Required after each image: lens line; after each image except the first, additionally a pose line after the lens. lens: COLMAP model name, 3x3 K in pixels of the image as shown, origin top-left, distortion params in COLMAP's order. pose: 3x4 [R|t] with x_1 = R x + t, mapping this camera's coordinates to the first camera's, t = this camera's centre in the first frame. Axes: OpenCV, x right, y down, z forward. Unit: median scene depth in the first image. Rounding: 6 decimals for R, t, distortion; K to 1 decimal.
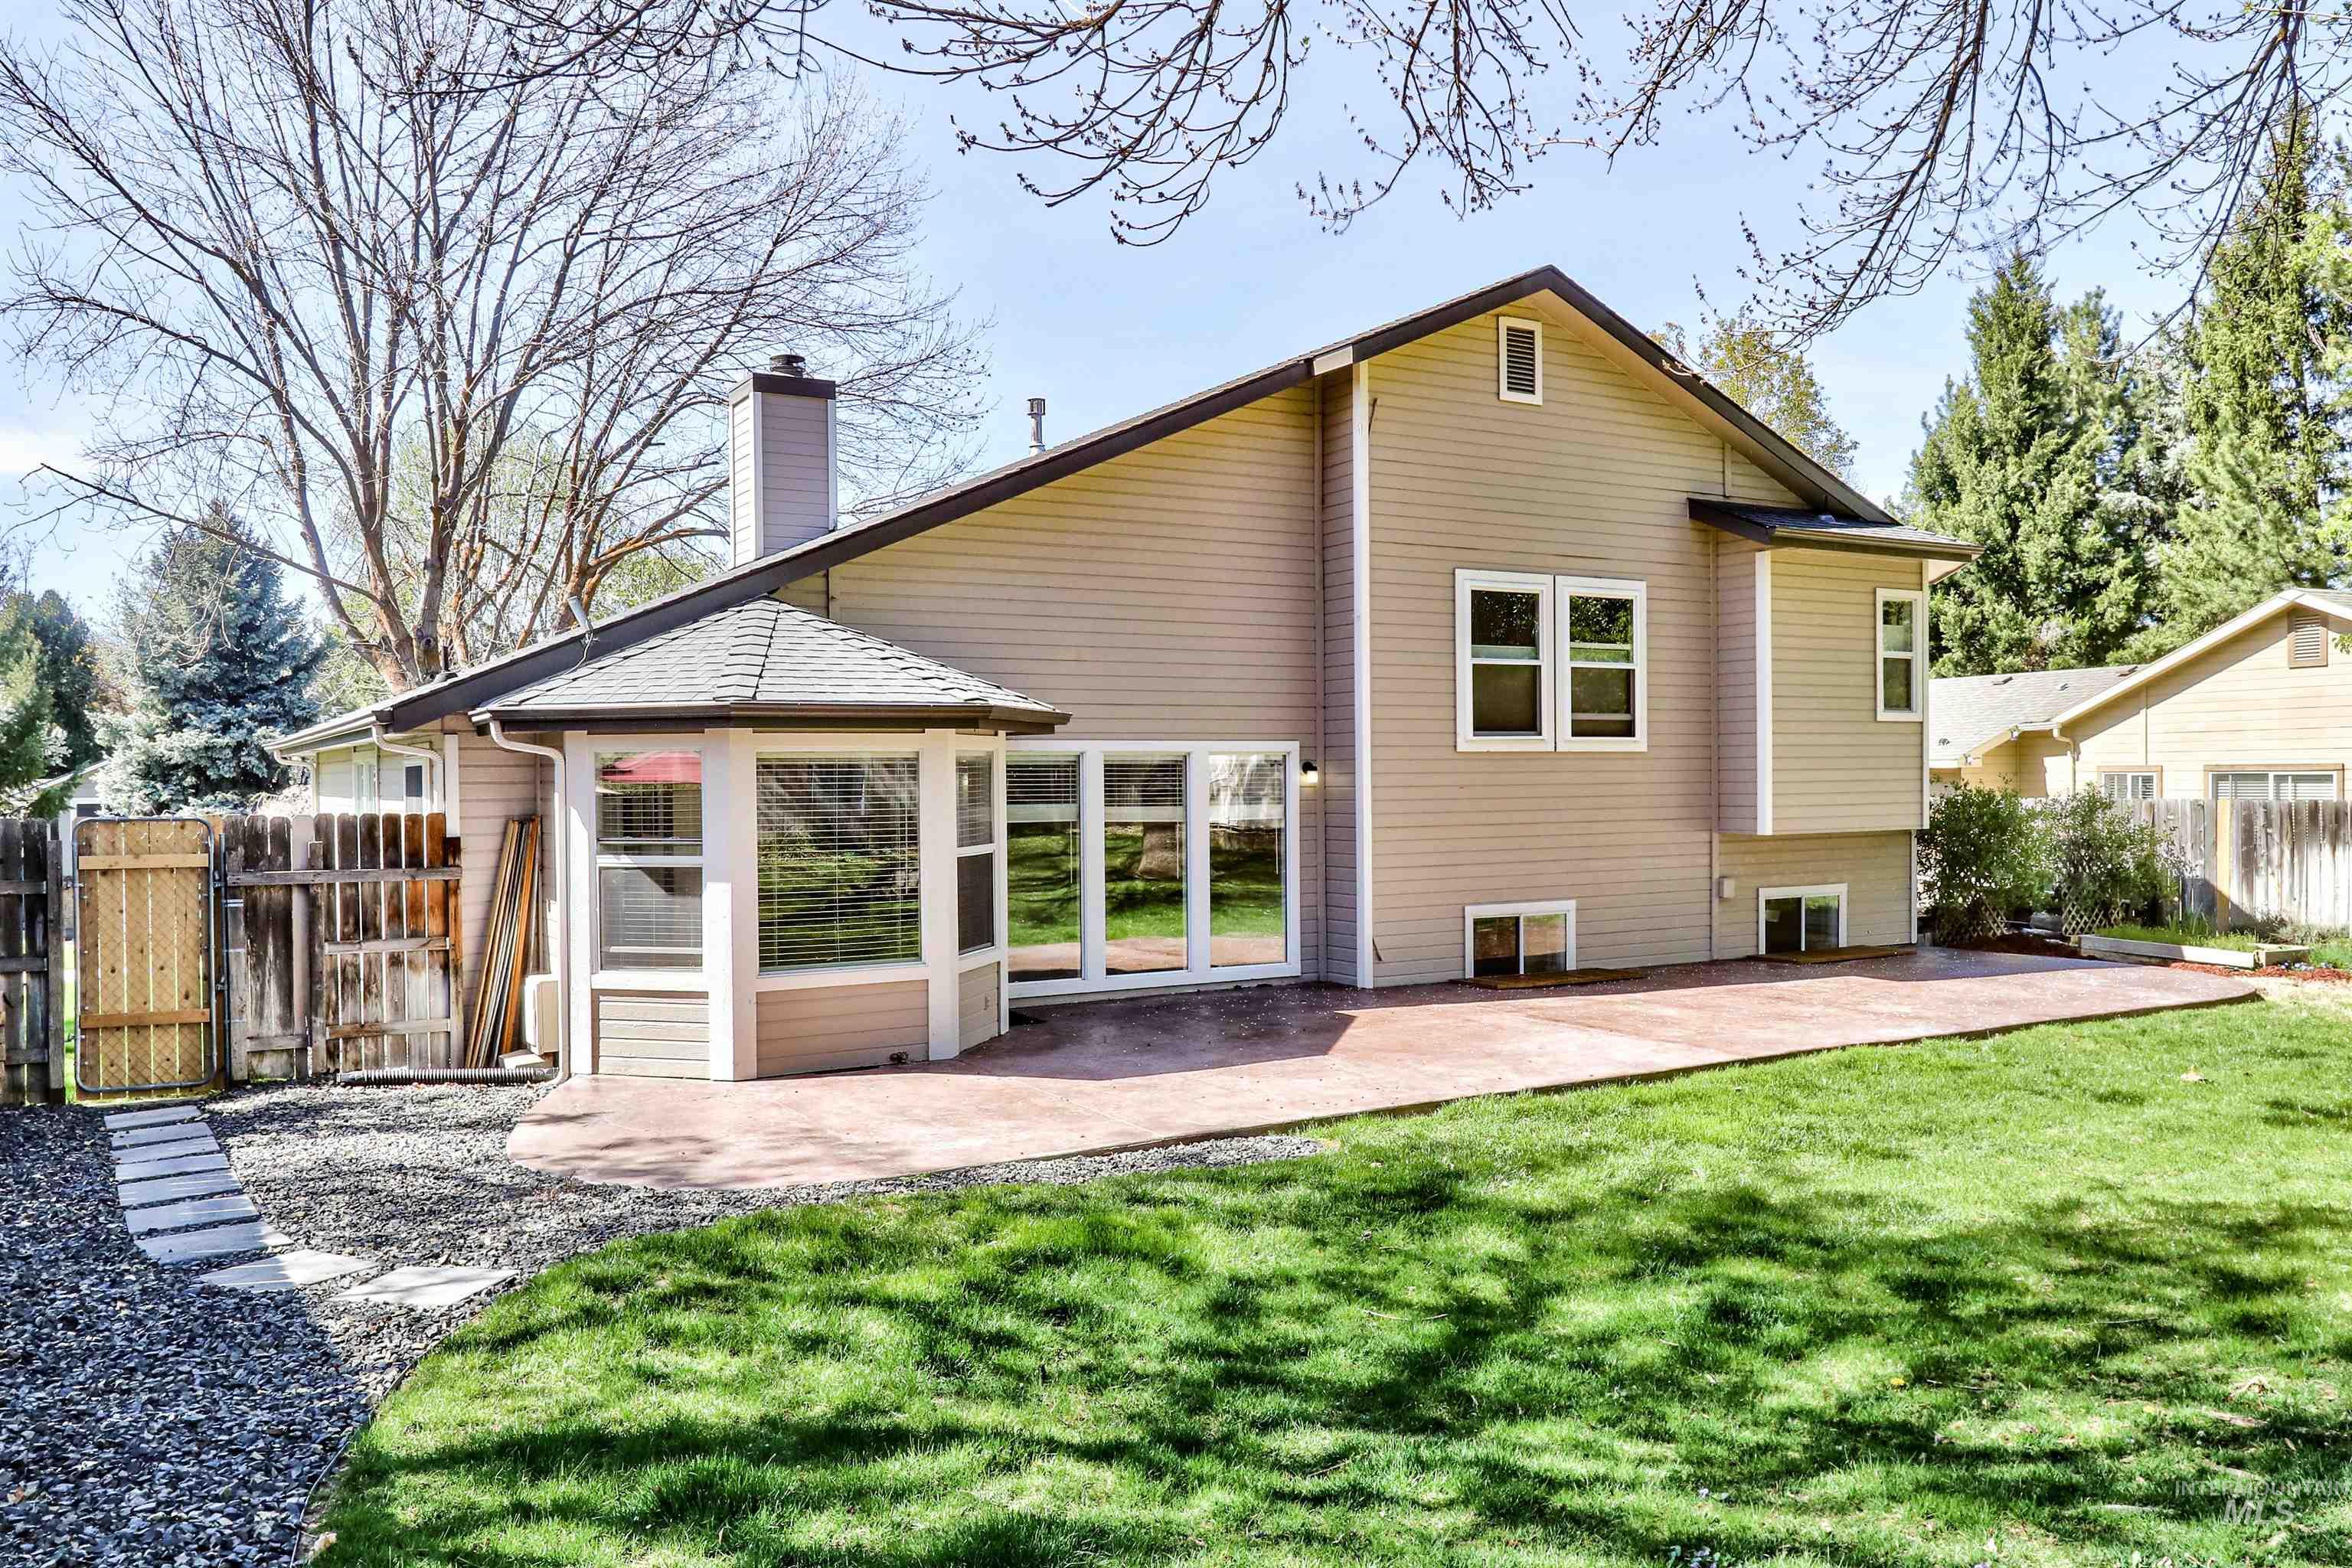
lens RADIAL K [[1779.3, 0, 1176.0], [0, 1779.3, 784.0], [0, 0, 1]] dist [0.001174, 0.004476]
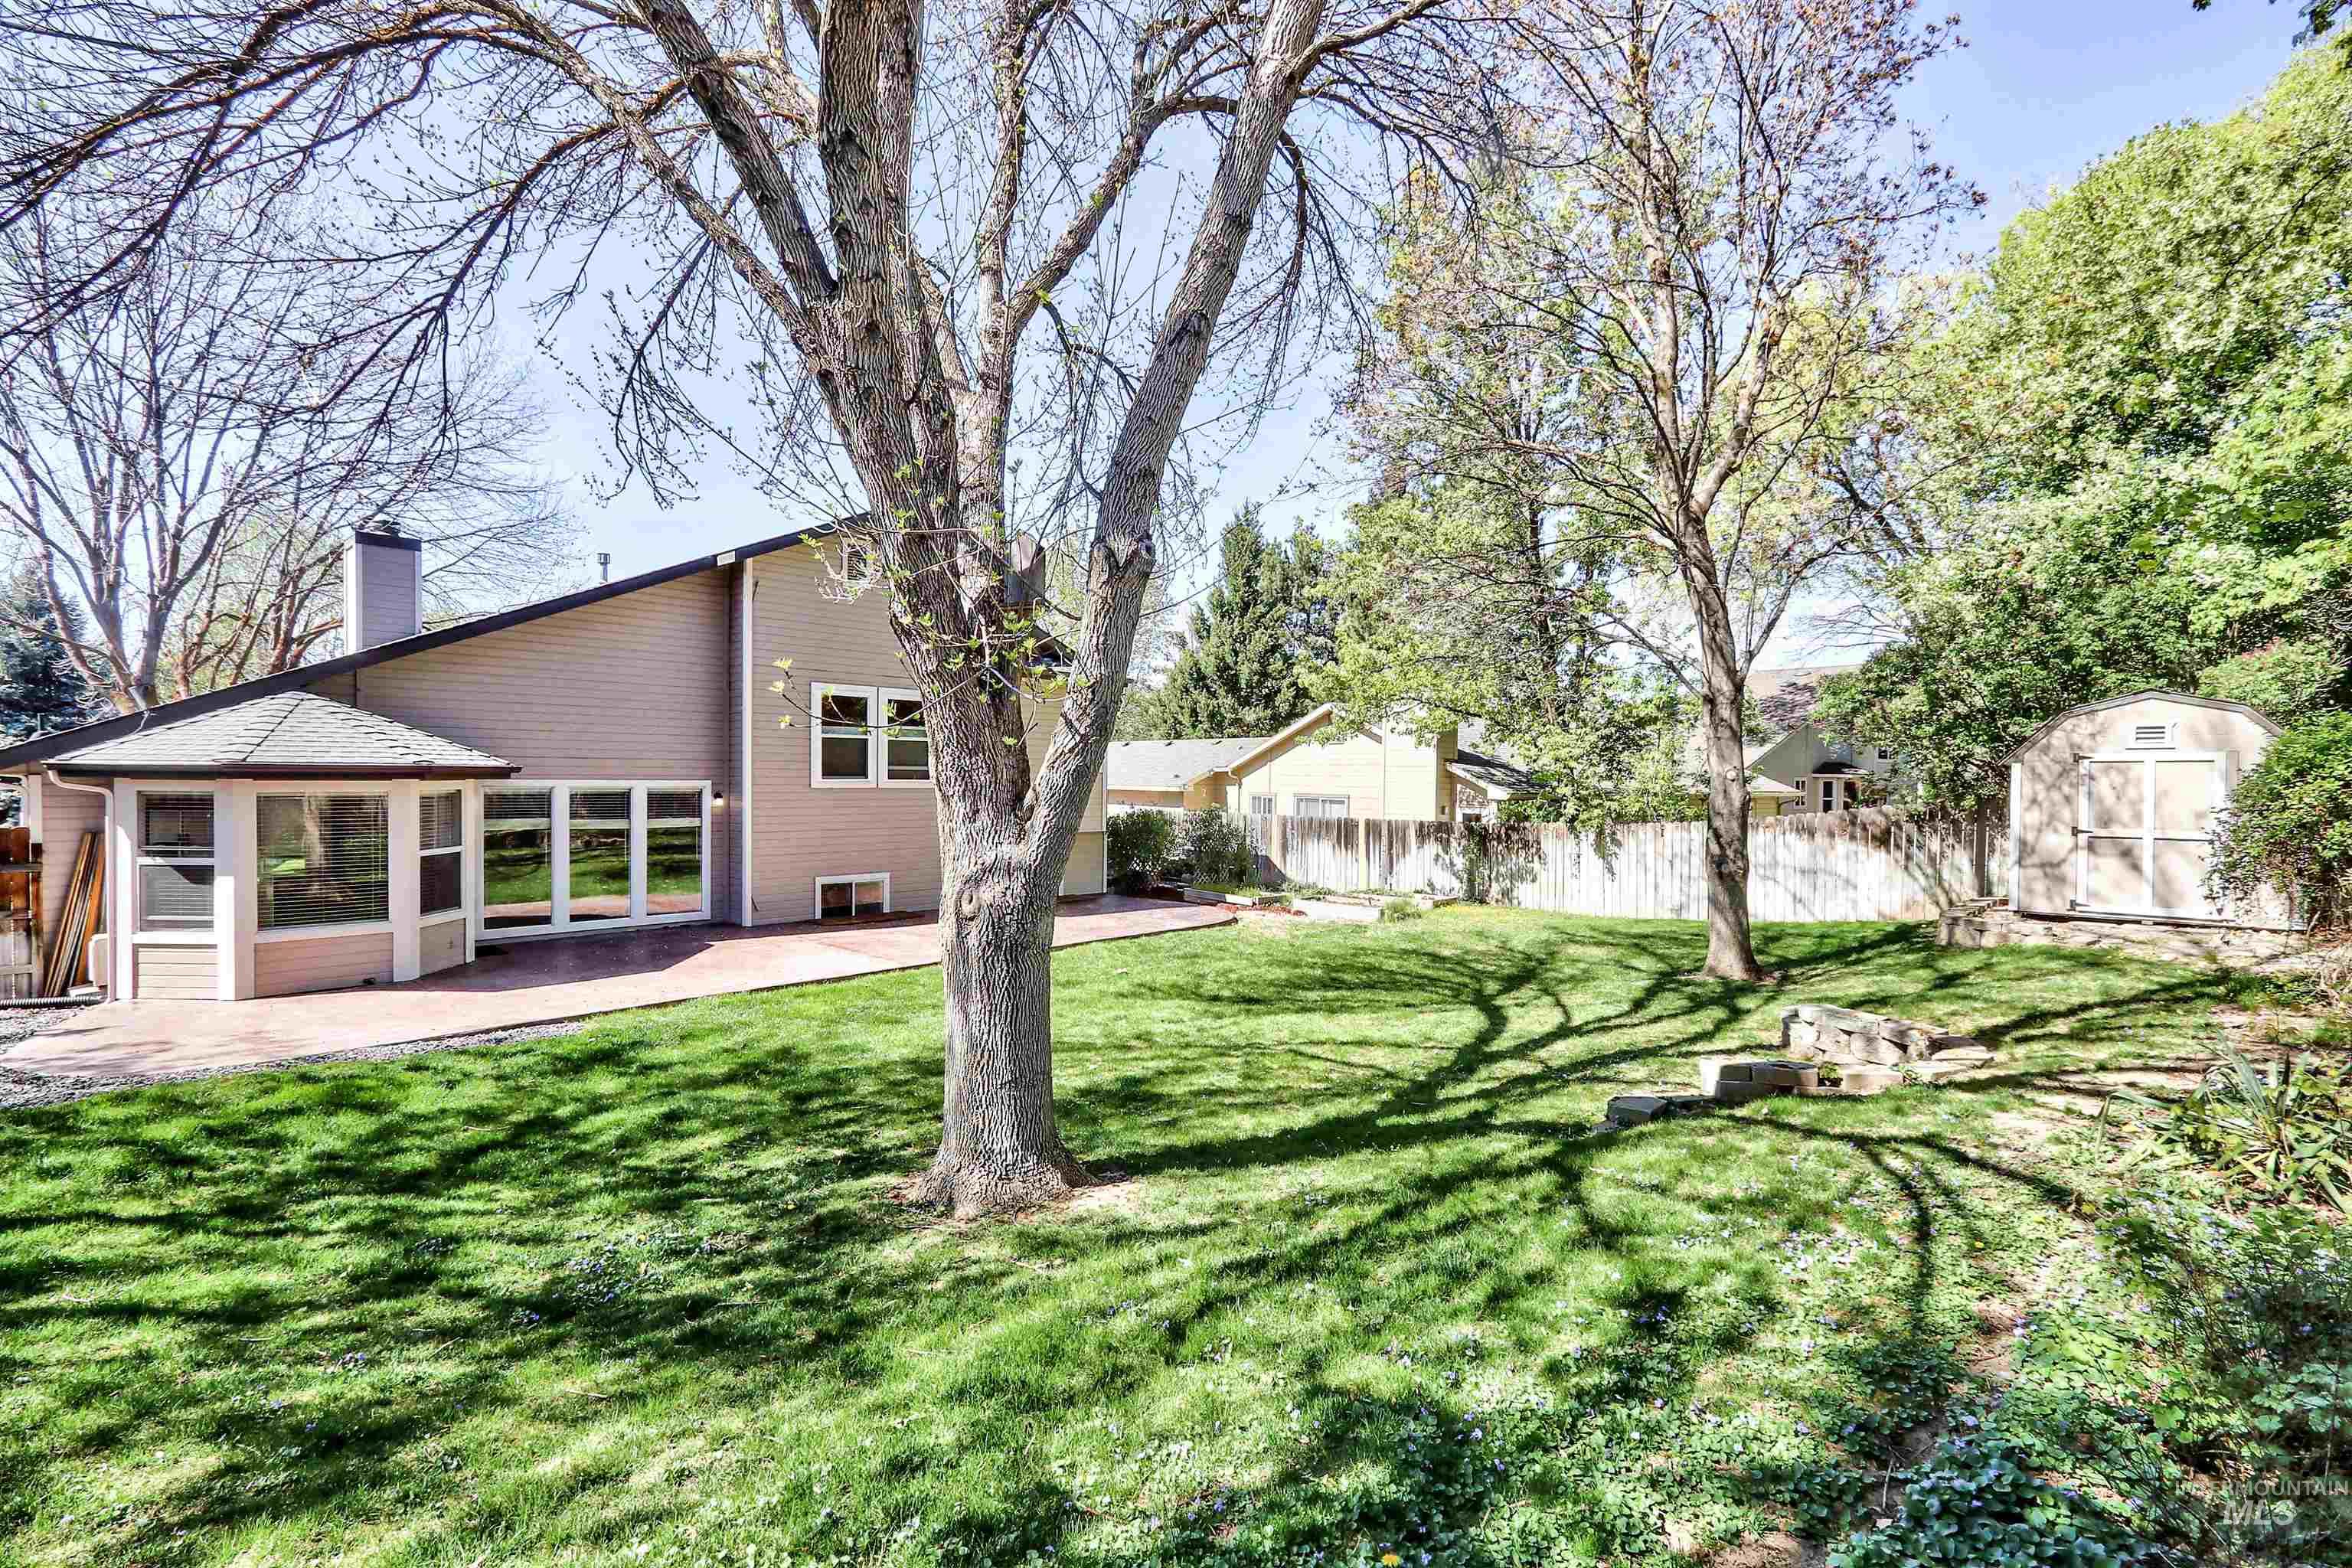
lens RADIAL K [[1092.4, 0, 1156.1], [0, 1092.4, 786.0], [0, 0, 1]] dist [0.004831, 0.000111]
pose [[0.961916, 0.017122, 0.272808, 0.191507], [-0.018702, 0.999820, 0.003194, -0.029960], [-0.272704, -0.008174, 0.962063, -0.113296]]
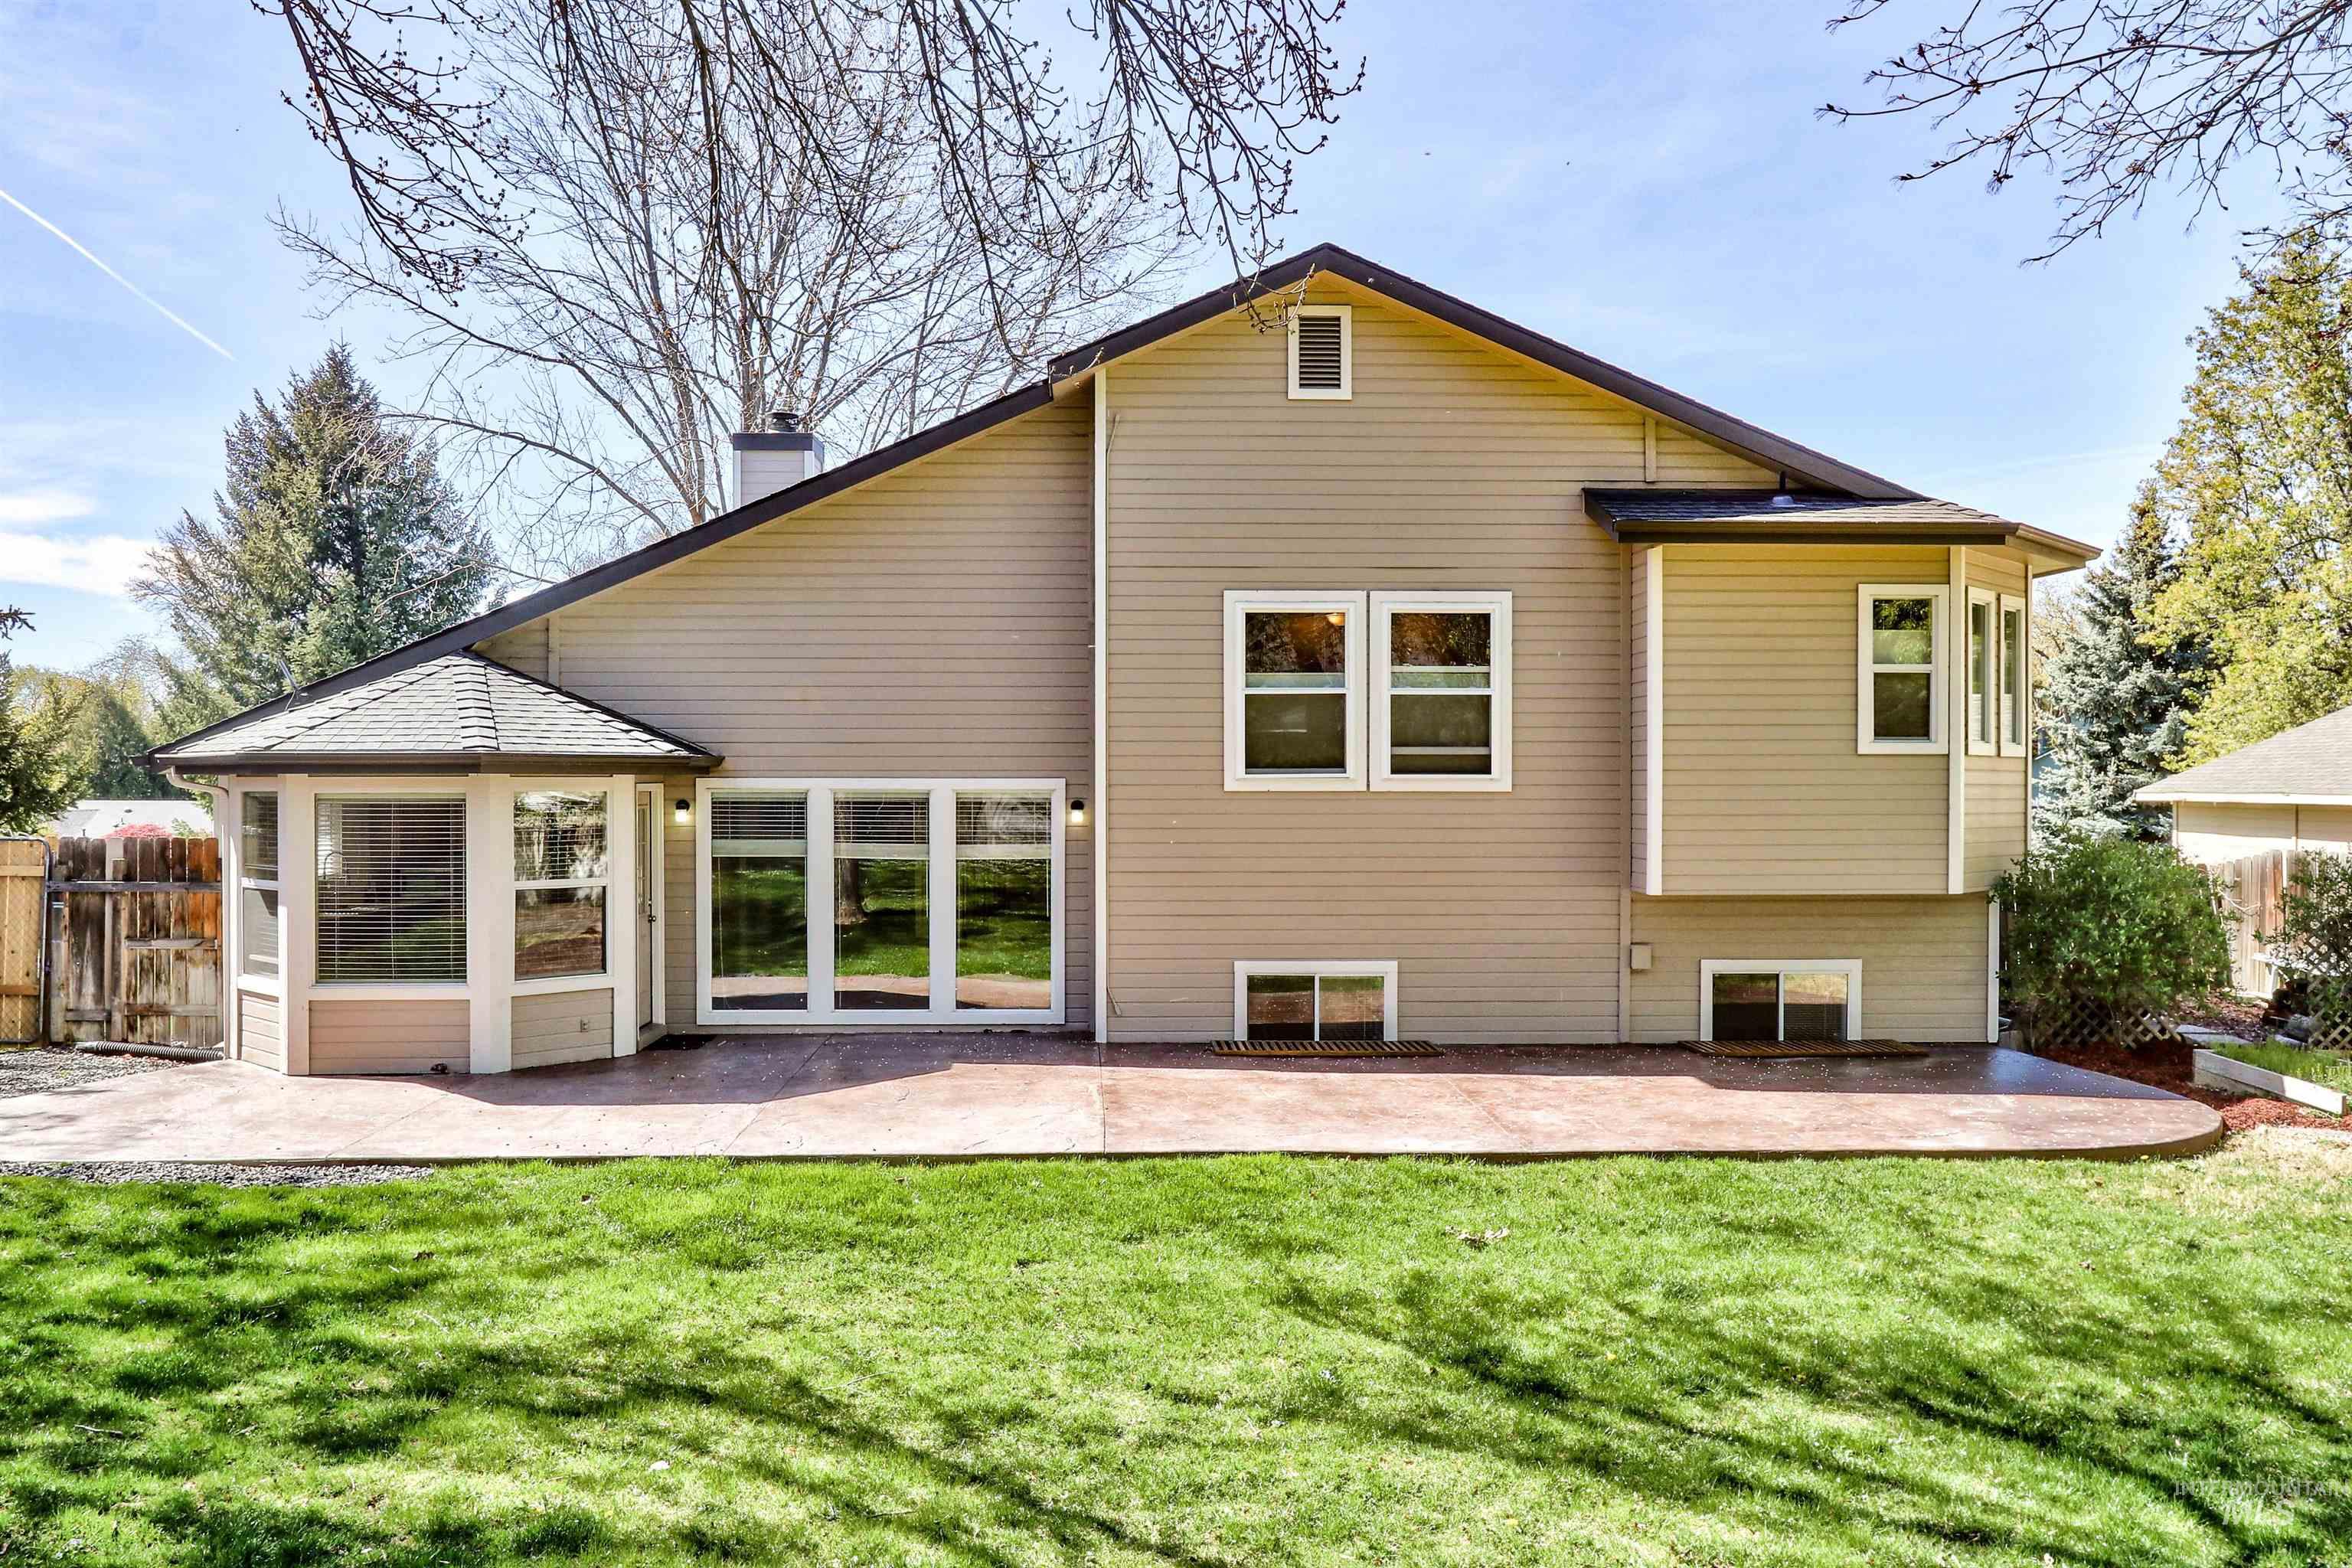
lens RADIAL K [[1828.4, 0, 1176.0], [0, 1828.4, 784.0], [0, 0, 1]] dist [-0.001812, -0.003785]
pose [[0.870233, 0.009714, -0.492544, 0.602761], [-0.010753, 0.999942, 0.000722, -0.022323], [0.492523, 0.004668, 0.870287, 0.174624]]
